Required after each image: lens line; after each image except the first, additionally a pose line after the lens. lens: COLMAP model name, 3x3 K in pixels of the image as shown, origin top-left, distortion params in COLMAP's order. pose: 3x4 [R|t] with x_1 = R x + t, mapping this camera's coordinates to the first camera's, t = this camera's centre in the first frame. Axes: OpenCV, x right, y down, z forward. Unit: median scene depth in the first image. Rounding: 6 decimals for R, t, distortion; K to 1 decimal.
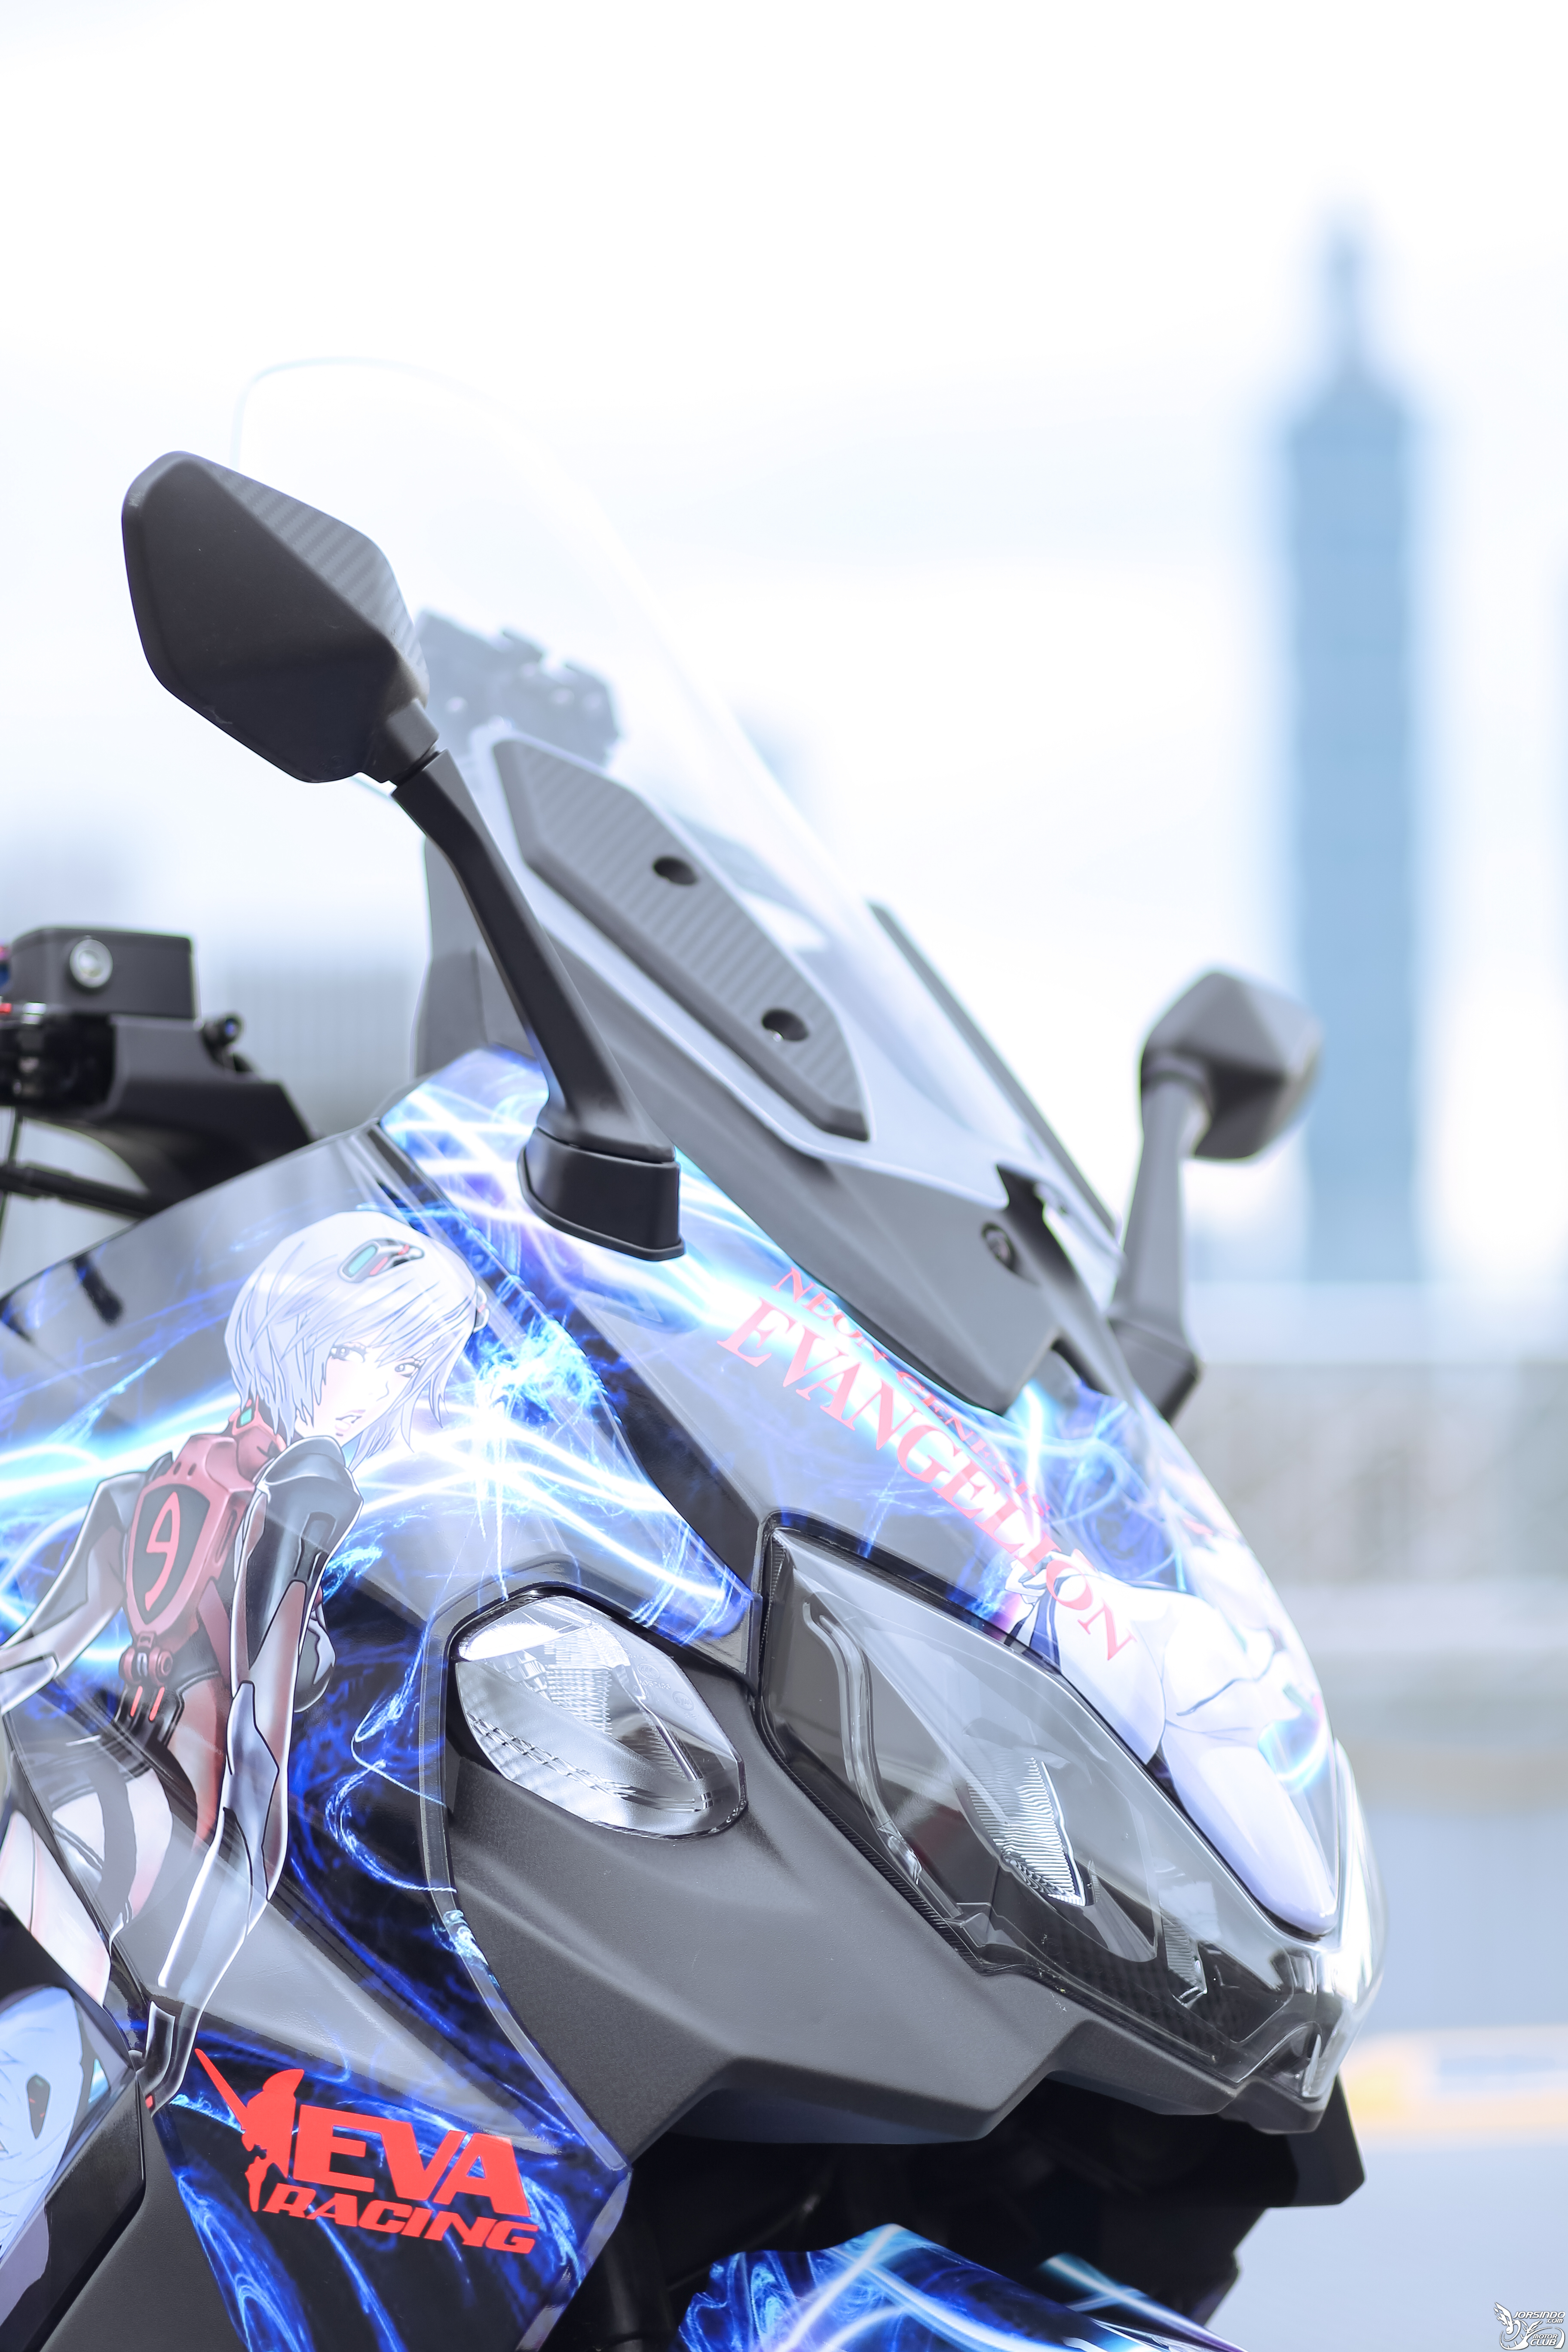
lens RADIAL K [[5809.8, 0, 784.0], [0, 5809.8, 1176.0], [0, 0, 1]] dist [-0.002856, -0.659879]
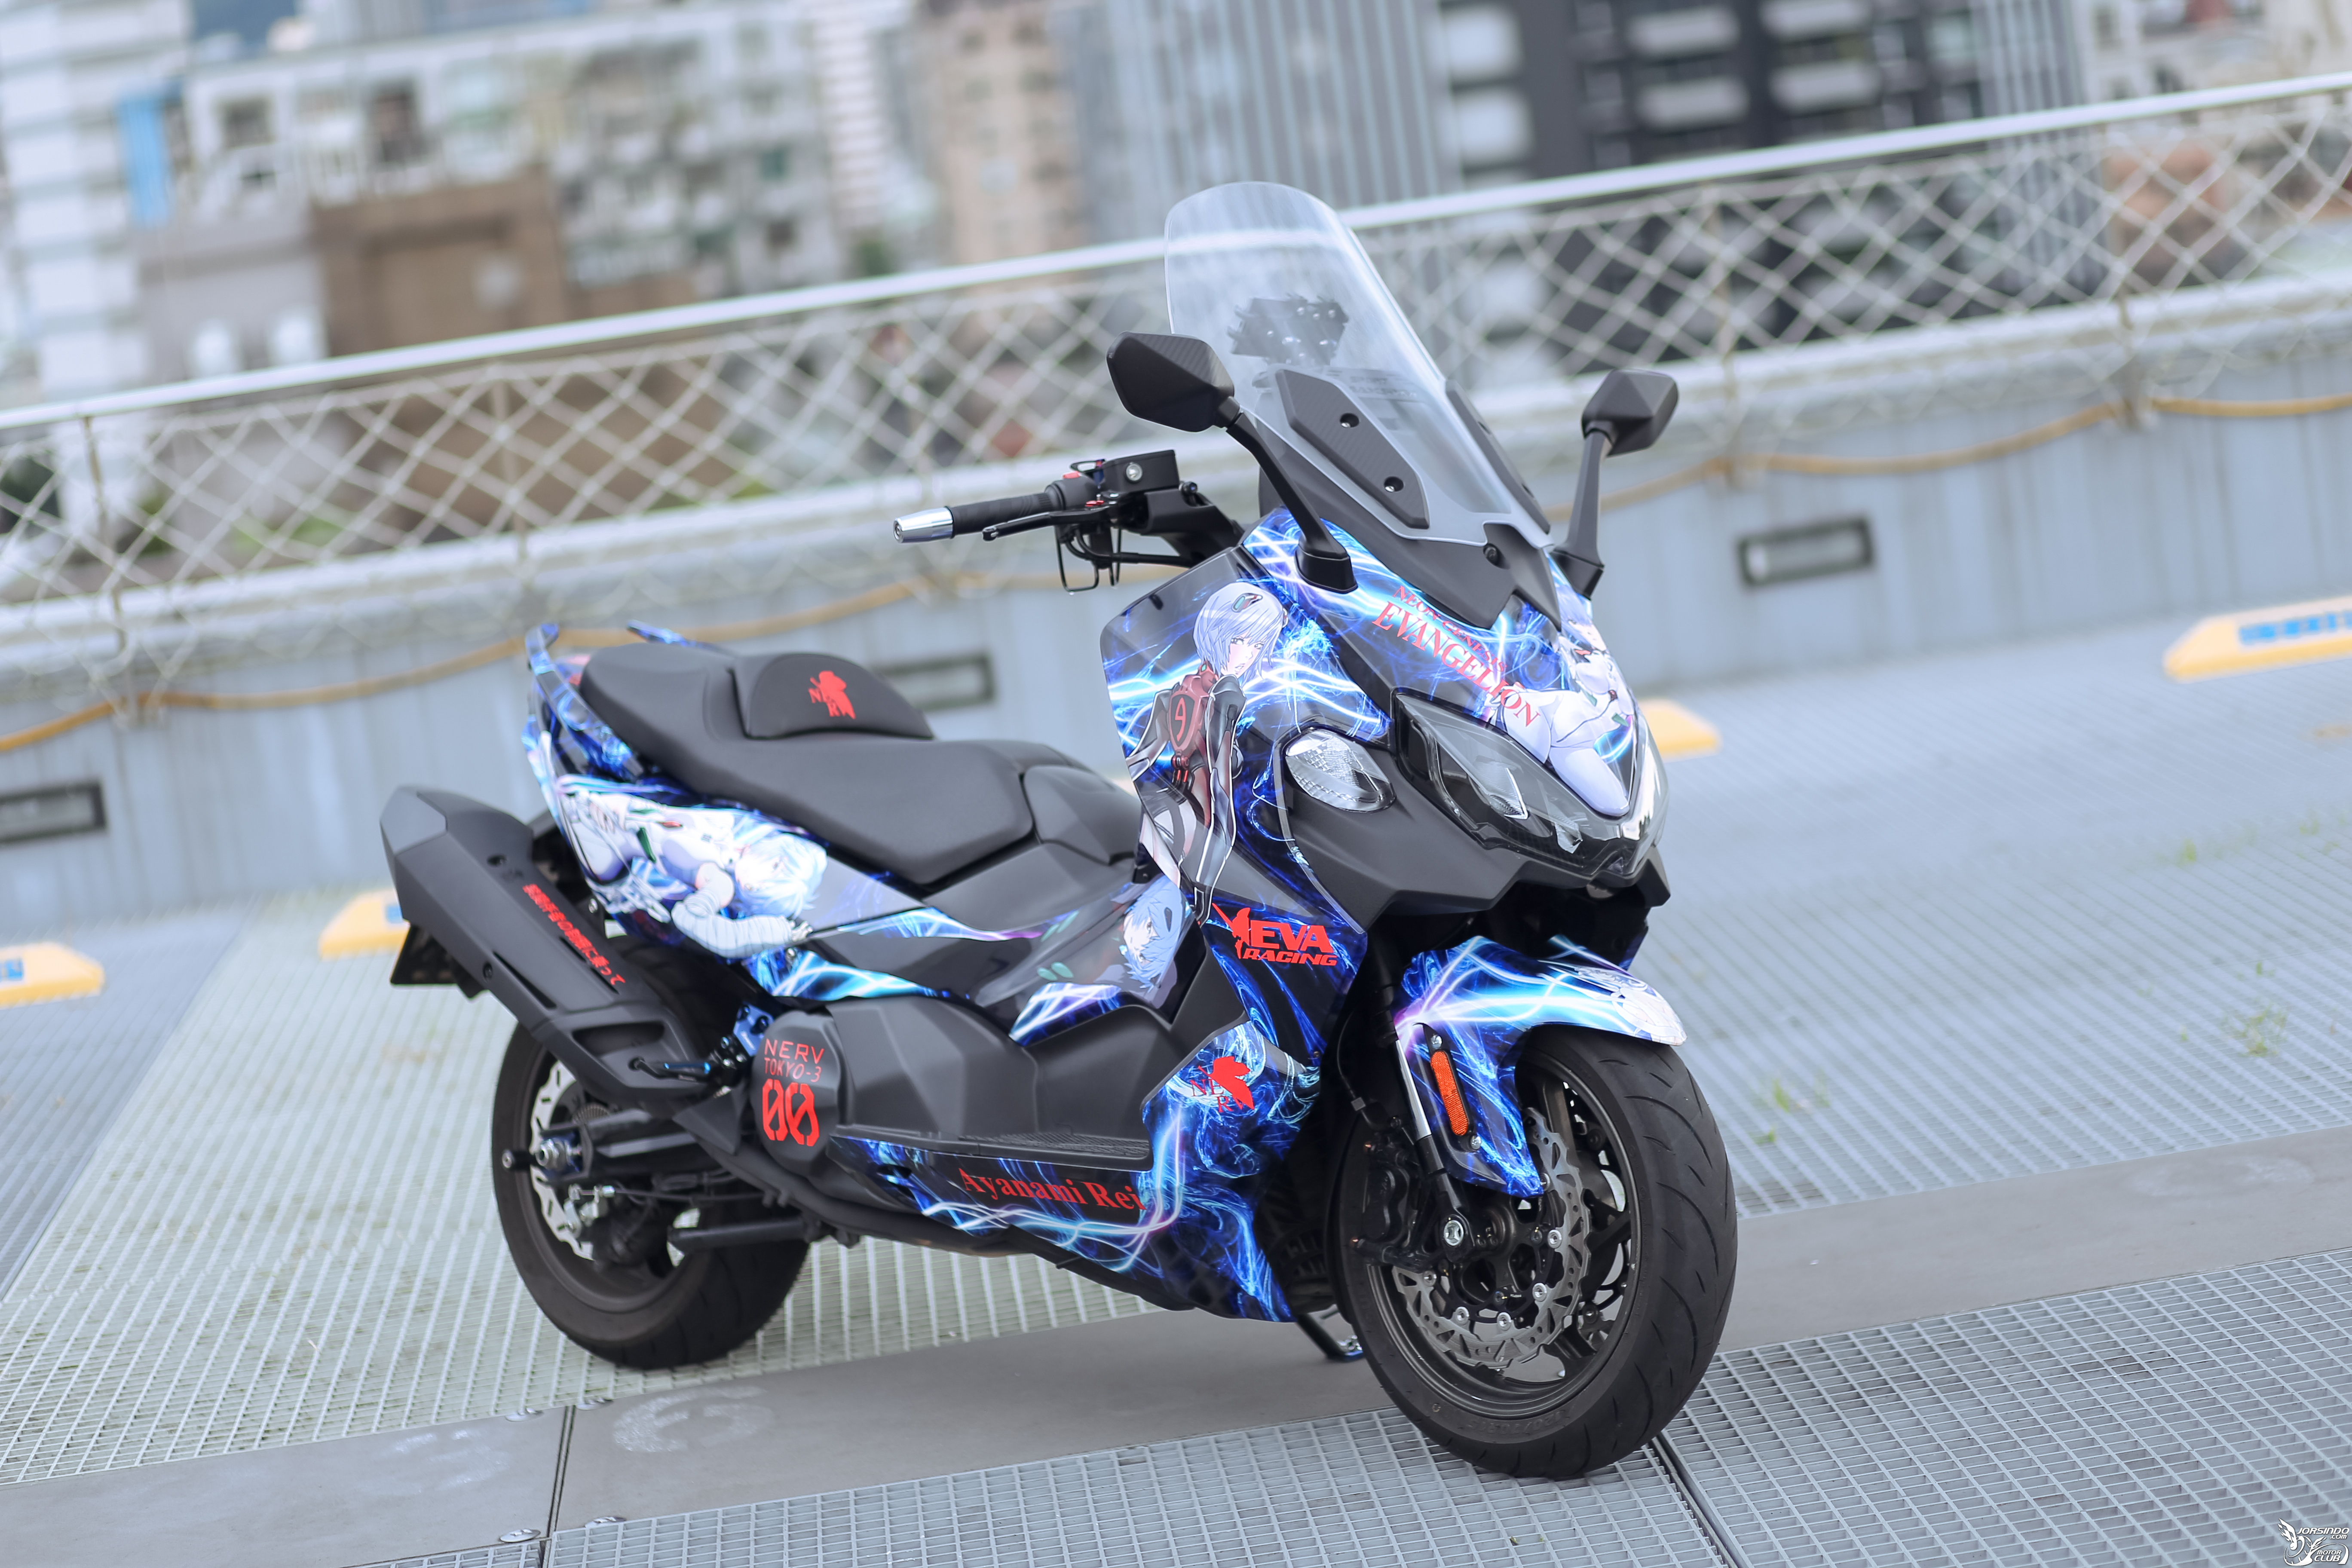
lens RADIAL K [[5809.8, 0, 1176.0], [0, 5809.8, 784.0], [0, 0, 1]] dist [-0.002856, -0.659879]
pose [[0.975319, -0.102310, -0.195666, 0.419764], [0.140724, 0.970898, 0.193788, -0.433649], [0.170146, -0.216540, 0.961333, -1.614625]]
